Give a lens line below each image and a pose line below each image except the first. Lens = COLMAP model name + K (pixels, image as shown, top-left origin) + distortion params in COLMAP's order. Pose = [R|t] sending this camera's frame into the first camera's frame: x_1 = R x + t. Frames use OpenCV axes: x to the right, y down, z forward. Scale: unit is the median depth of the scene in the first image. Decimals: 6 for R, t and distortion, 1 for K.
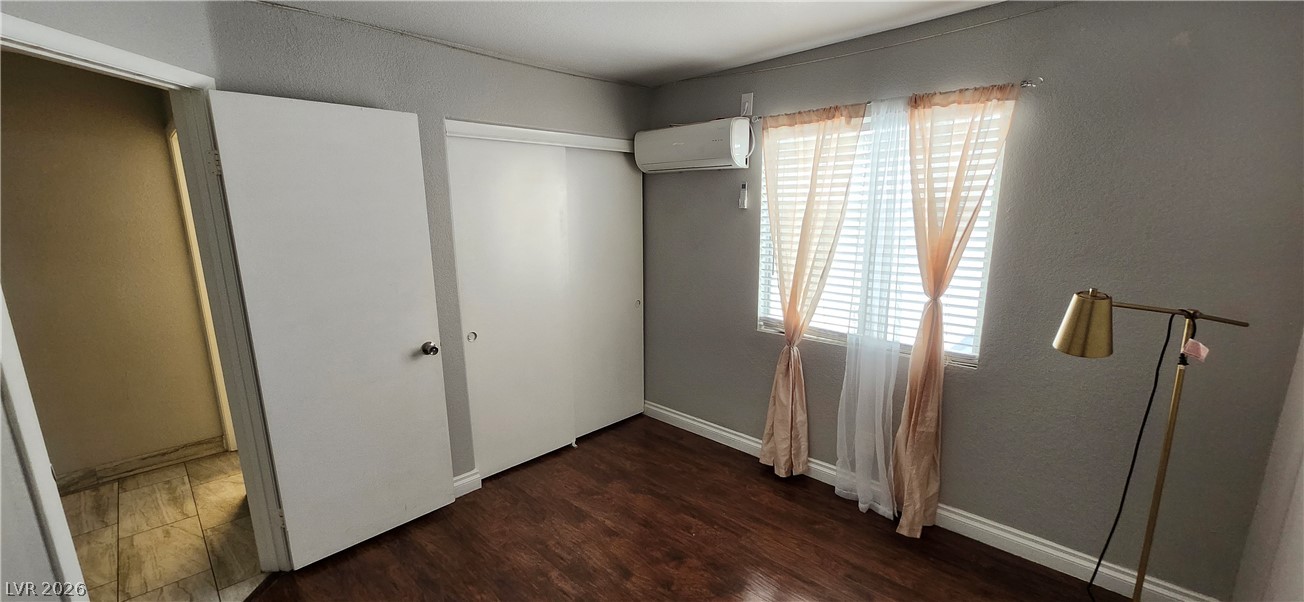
lens RADIAL K [[513.1, 0, 646.7], [0, 513.1, 316.5], [0, 0, 1]] dist [-0.000308, -0.000346]
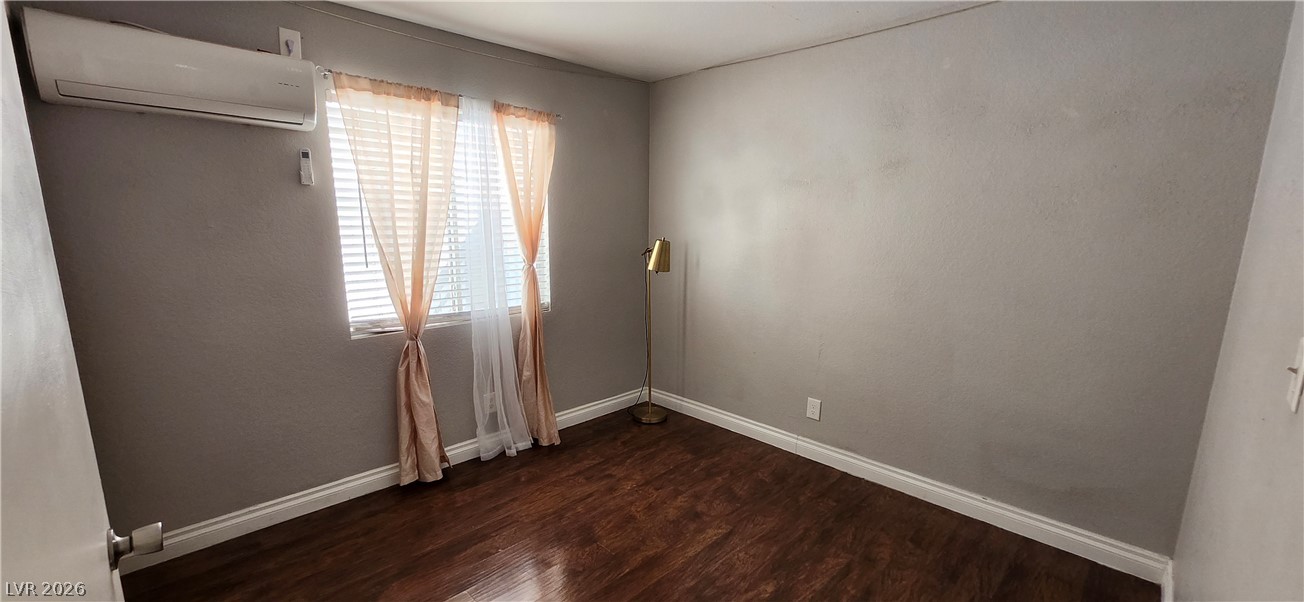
lens RADIAL K [[513.1, 0, 646.7], [0, 513.1, 316.5], [0, 0, 1]] dist [-0.000308, -0.000346]
pose [[0.013834, -0.171288, 0.985124, -0.656459], [0.198989, 0.965983, 0.165166, -0.055927], [-0.979904, 0.193744, 0.047448, 0.585123]]
